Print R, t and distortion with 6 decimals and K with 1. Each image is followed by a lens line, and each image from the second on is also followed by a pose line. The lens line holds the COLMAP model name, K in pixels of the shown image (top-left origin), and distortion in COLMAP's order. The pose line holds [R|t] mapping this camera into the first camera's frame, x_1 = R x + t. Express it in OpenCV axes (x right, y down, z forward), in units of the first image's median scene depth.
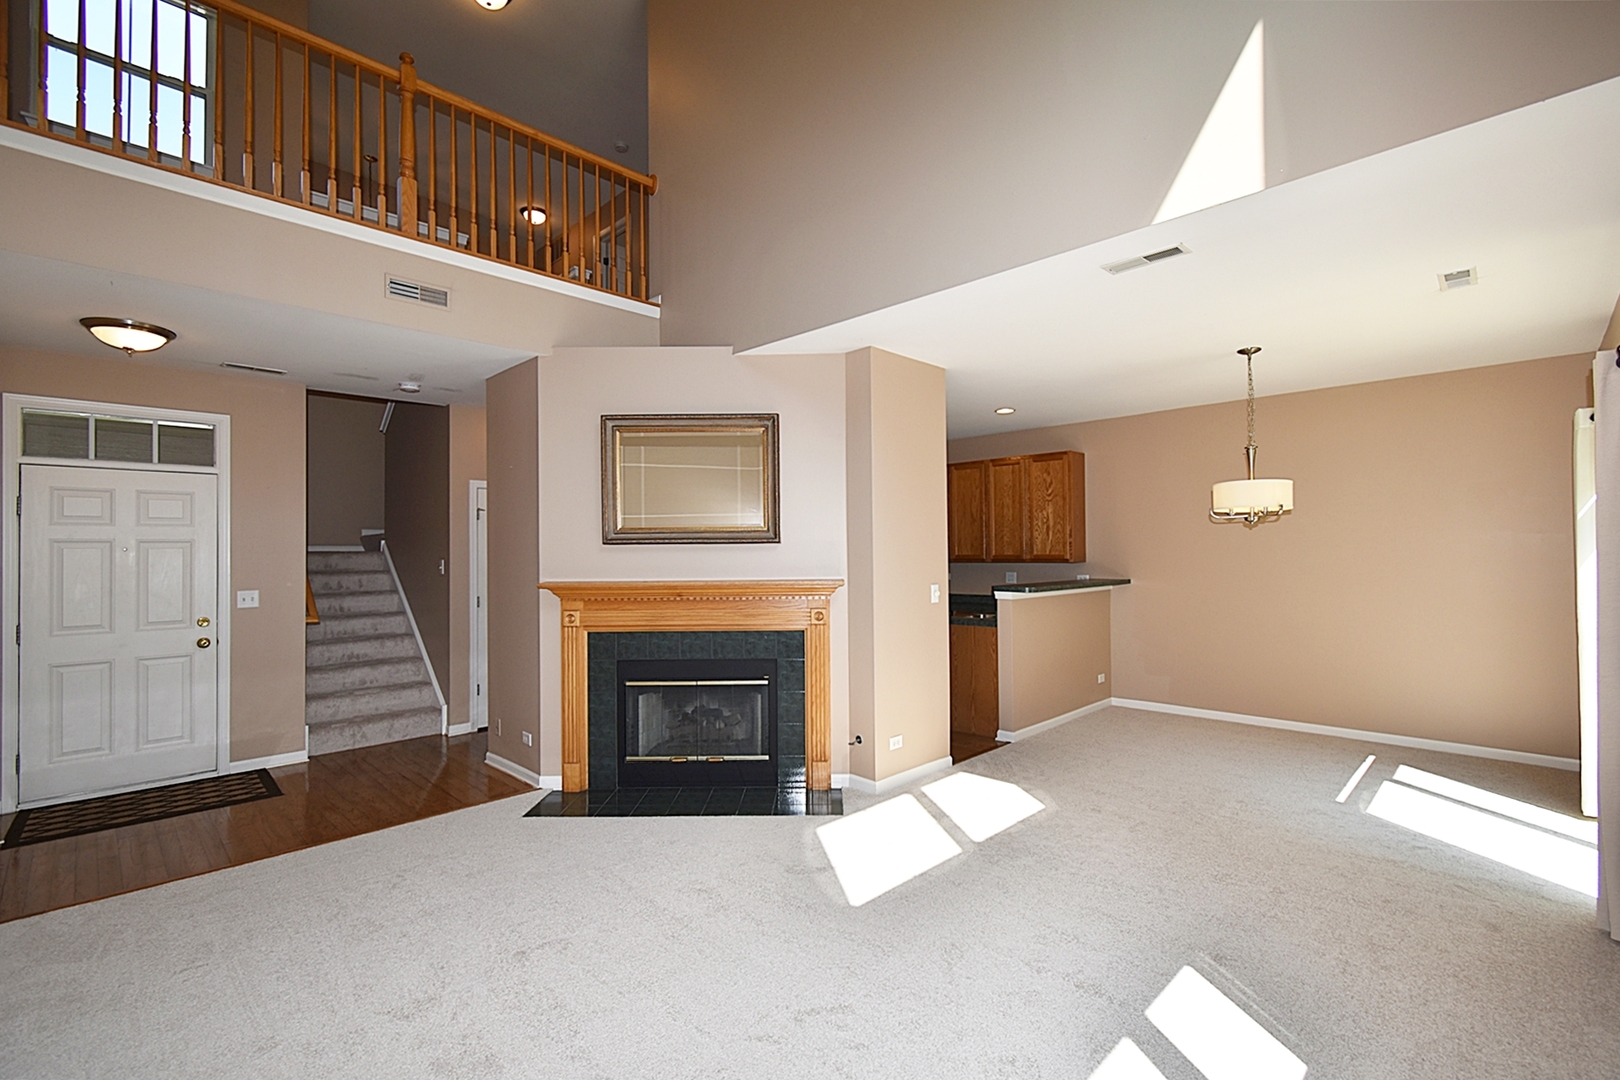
lens RADIAL K [[722.5, 0, 819.5], [0, 722.5, 541.1], [0, 0, 1]] dist [0.010332, -0.004656]
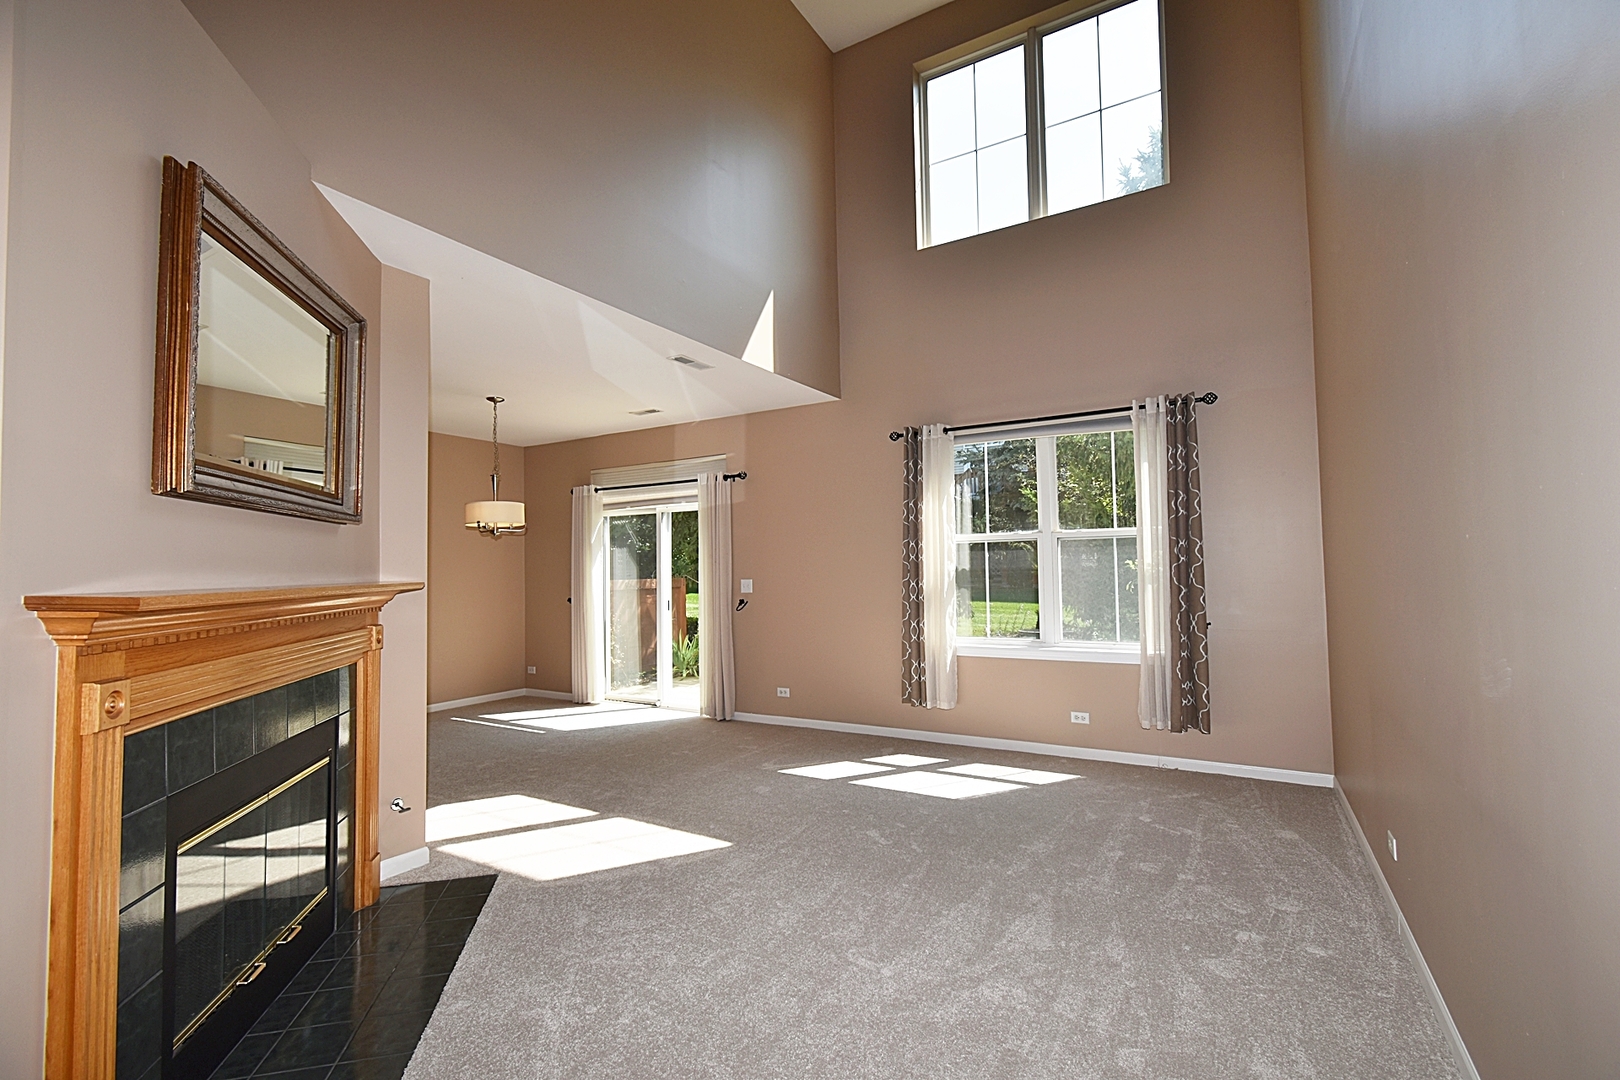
lens RADIAL K [[711.9, 0, 818.4], [0, 711.9, 539.8], [0, 0, 1]] dist [0.000859, 0.000076]
pose [[-0.250641, 0.050242, 0.966775, -0.501665], [0.003638, 0.998694, -0.050957, 0.032660], [-0.968073, -0.009255, -0.250497, 0.518878]]
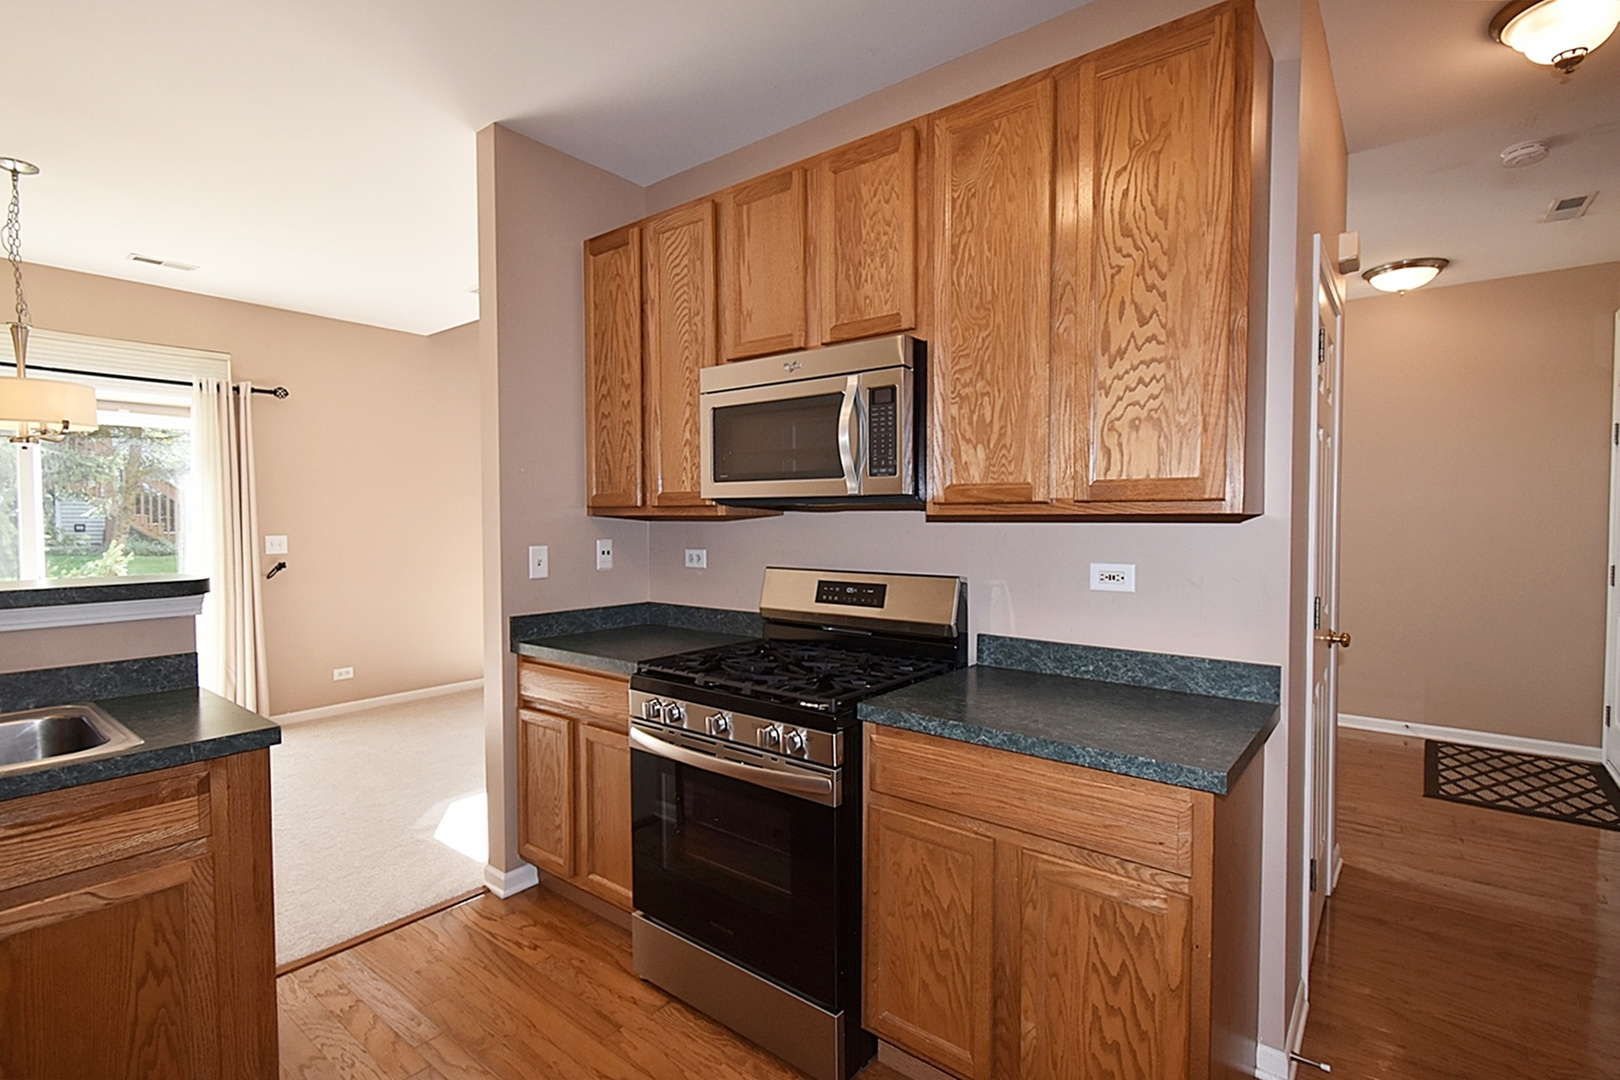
lens RADIAL K [[762.0, 0, 813.9], [0, 762.0, 542.9], [0, 0, 1]] dist [0.000840, -0.000321]
pose [[-0.995110, 0.013421, -0.097855, -0.008294], [0.011568, 0.999743, 0.019486, 0.035224], [0.098091, 0.018259, -0.995010, 1.167845]]
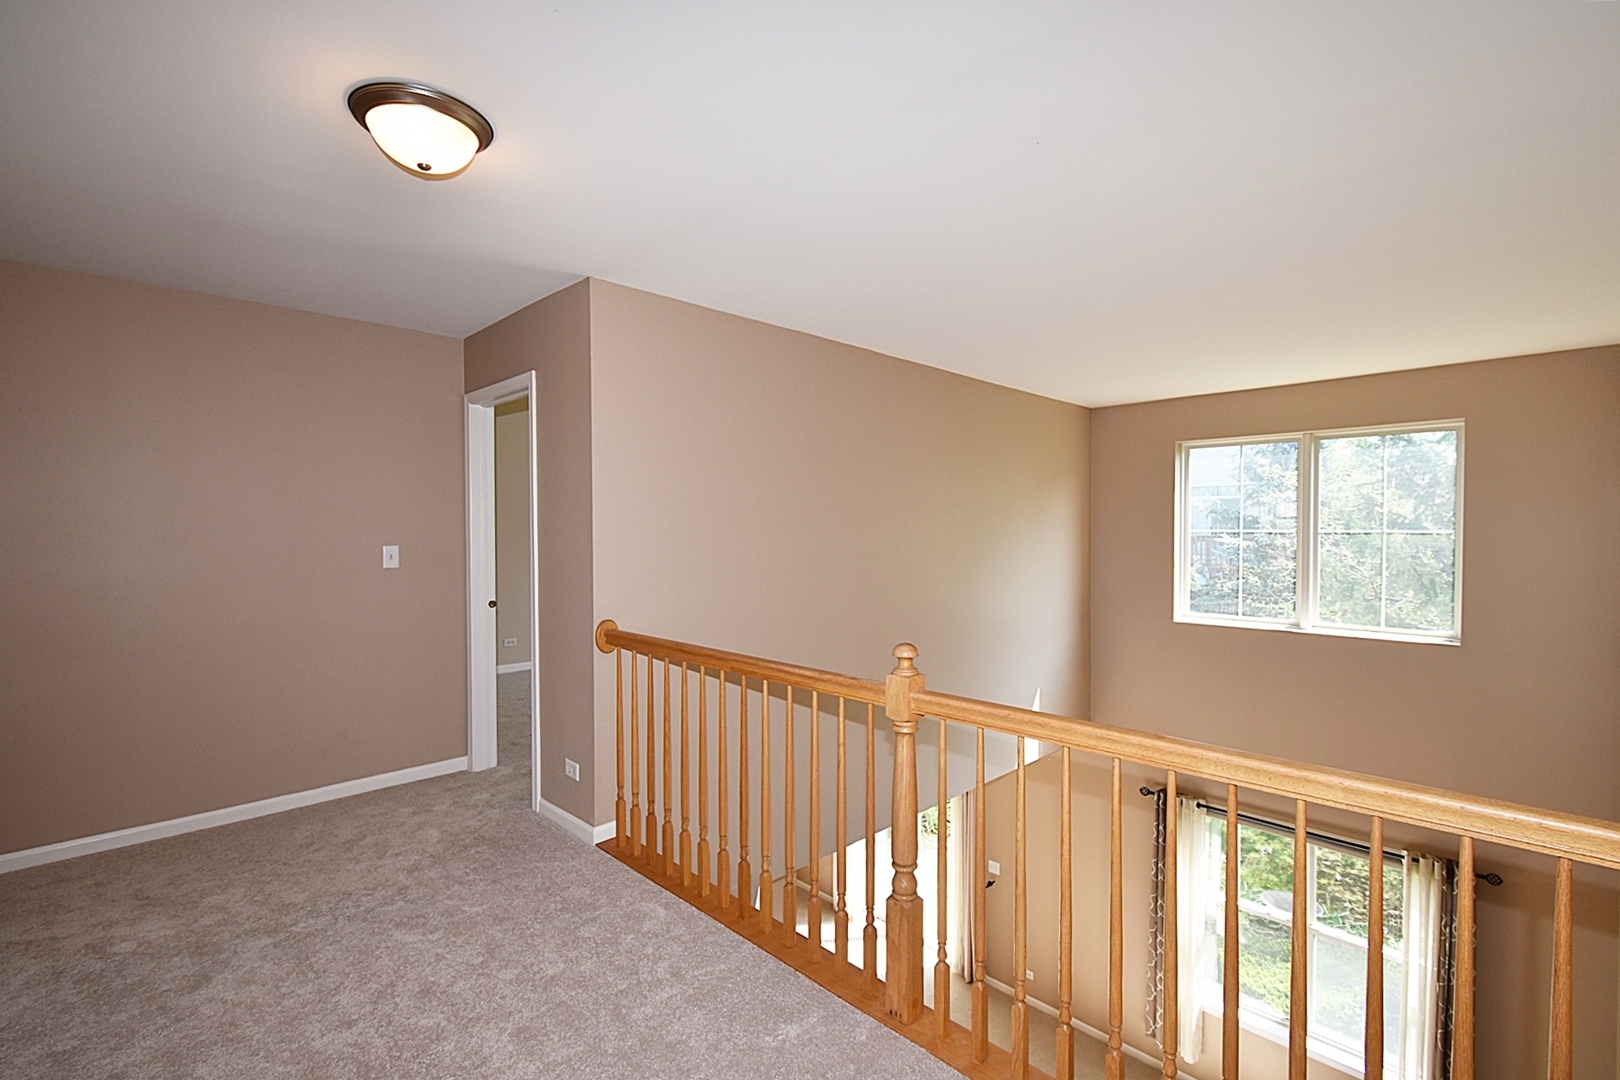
lens RADIAL K [[735.7, 0, 810.0], [0, 735.7, 540.0], [0, 0, 1]] dist [-0.002215, -0.000314]
pose [[0.011705, -0.014849, 0.999821, -0.652928], [-0.013560, 0.999795, 0.015008, -0.458016], [-0.999840, -0.013734, 0.011502, 0.642070]]
